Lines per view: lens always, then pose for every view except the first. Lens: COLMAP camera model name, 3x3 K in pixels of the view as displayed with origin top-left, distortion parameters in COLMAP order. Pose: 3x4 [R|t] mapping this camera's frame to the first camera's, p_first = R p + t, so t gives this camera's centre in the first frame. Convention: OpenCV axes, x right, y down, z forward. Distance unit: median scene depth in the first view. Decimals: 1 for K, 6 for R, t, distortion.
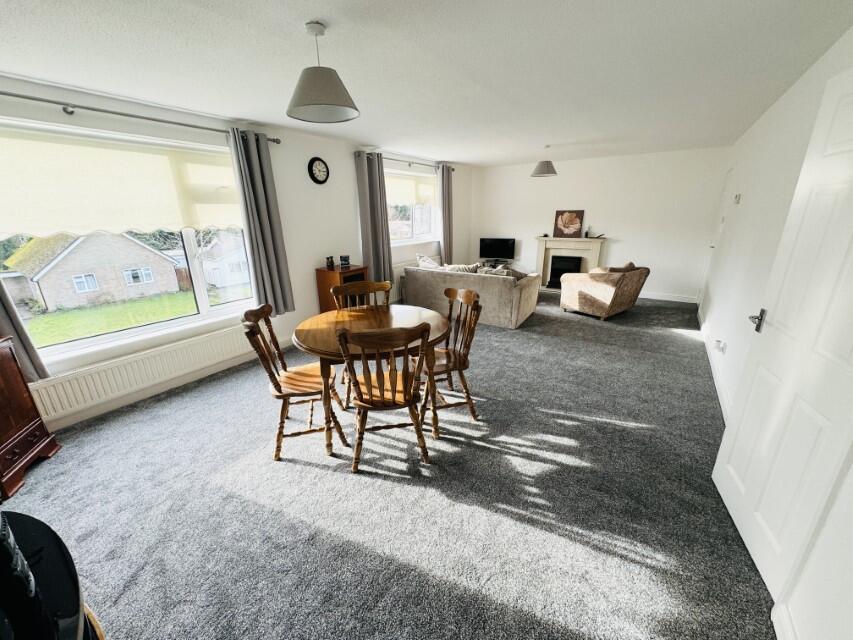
lens RADIAL K [[341.7, 0, 426.5], [0, 341.7, 320.0], [0, 0, 1]] dist [0.001344, 0.000148]
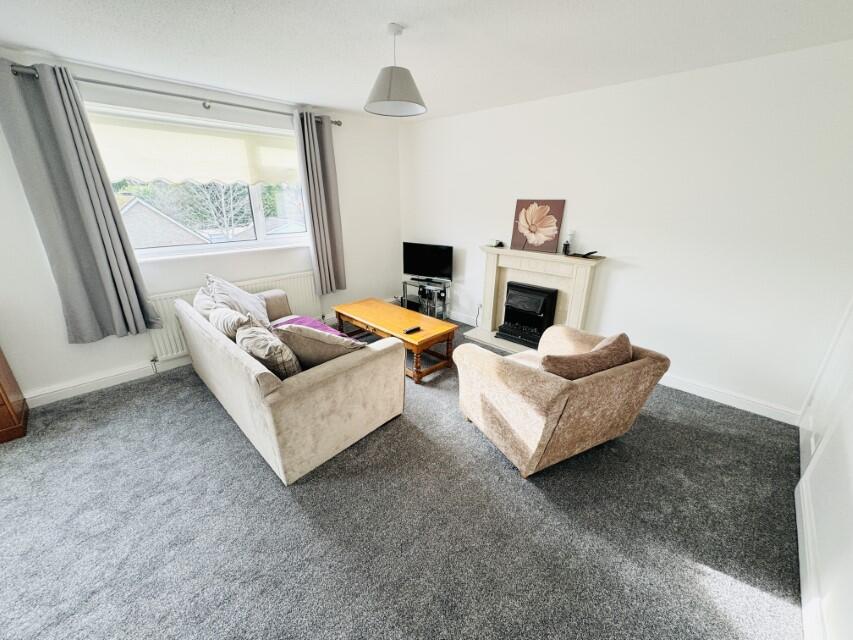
lens RADIAL K [[341.7, 0, 426.5], [0, 341.7, 320.0], [0, 0, 1]] dist [0.001344, 0.000148]
pose [[0.985000, 0.077419, -0.154214, 0.337083], [-0.071386, 0.996465, 0.044288, -0.145506], [0.157098, -0.032615, 0.987044, 0.442330]]
